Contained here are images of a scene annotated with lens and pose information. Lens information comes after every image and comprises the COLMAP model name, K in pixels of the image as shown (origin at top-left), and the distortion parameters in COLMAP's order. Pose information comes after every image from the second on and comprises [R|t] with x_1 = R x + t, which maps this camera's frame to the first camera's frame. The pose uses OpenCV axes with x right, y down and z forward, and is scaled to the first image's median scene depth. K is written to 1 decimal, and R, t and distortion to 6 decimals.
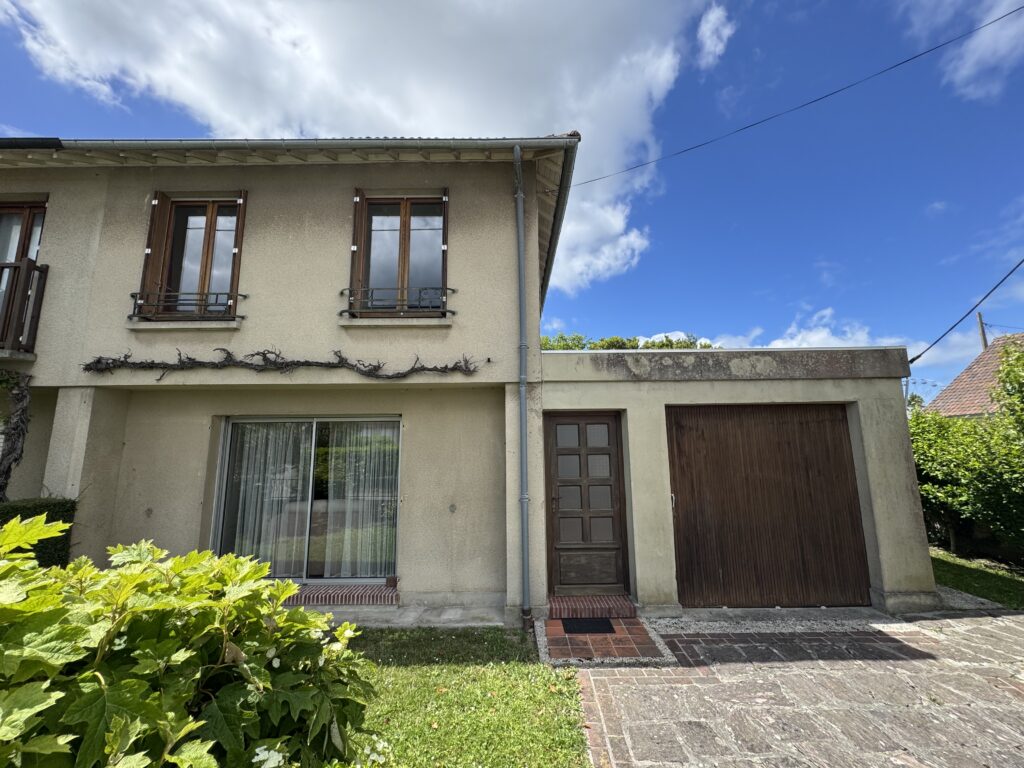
lens RADIAL K [[408.5, 0, 512.0], [0, 408.5, 384.0], [0, 0, 1]] dist [-0.002992, -0.000167]
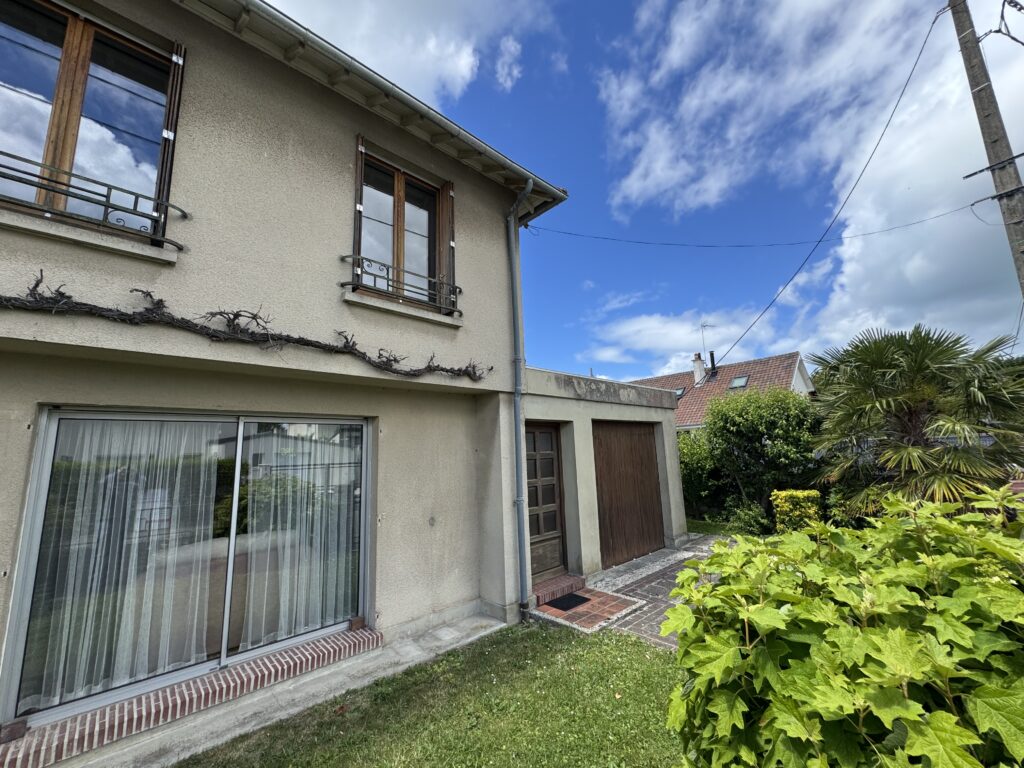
lens RADIAL K [[408.5, 0, 512.0], [0, 408.5, 384.0], [0, 0, 1]] dist [-0.002992, -0.000167]
pose [[0.727555, 0.099014, 0.678867, -0.710071], [-0.078287, 0.995049, -0.061229, 0.039590], [-0.681568, -0.008599, 0.731704, 0.215133]]
